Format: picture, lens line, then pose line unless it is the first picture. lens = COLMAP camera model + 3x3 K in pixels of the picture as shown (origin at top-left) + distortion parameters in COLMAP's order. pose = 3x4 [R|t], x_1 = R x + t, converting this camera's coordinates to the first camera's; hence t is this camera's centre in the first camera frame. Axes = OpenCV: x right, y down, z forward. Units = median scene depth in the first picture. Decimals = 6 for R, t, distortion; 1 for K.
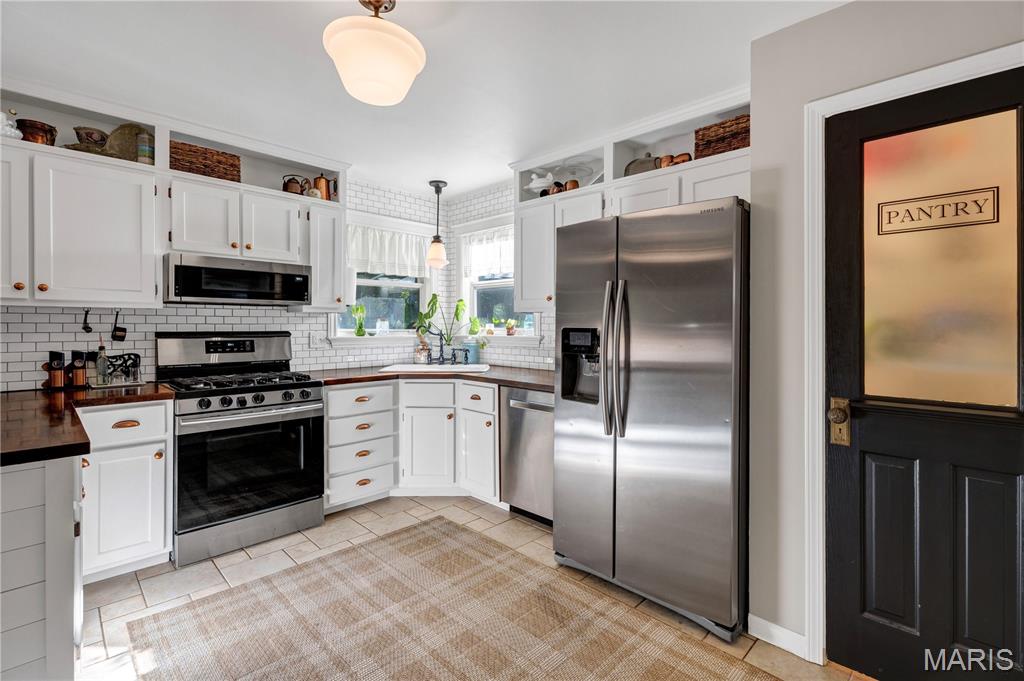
lens RADIAL K [[483.0, 0, 509.9], [0, 483.0, 323.9], [0, 0, 1]] dist [-0.000234, 0.000280]
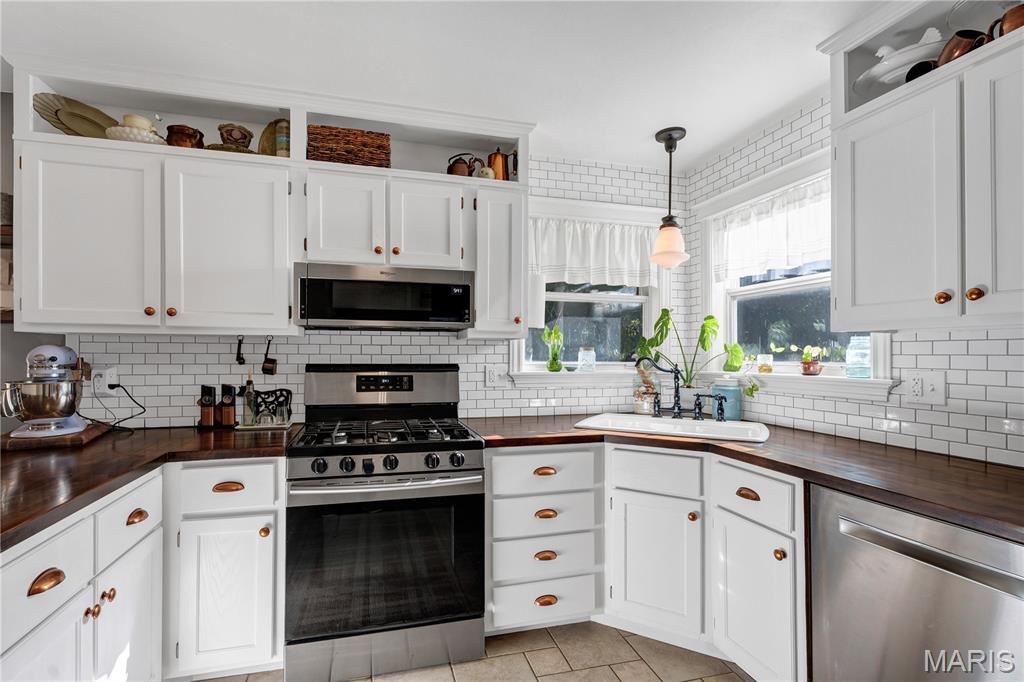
lens RADIAL K [[464.9, 0, 468.3], [0, 464.9, 351.2], [0, 0, 1]] dist [-0.001831, 0.000067]
pose [[0.847434, -0.002707, -0.530894, -0.062808], [-0.000425, 0.999983, -0.005777, -0.001024], [0.530901, 0.005121, 0.847419, 0.425927]]
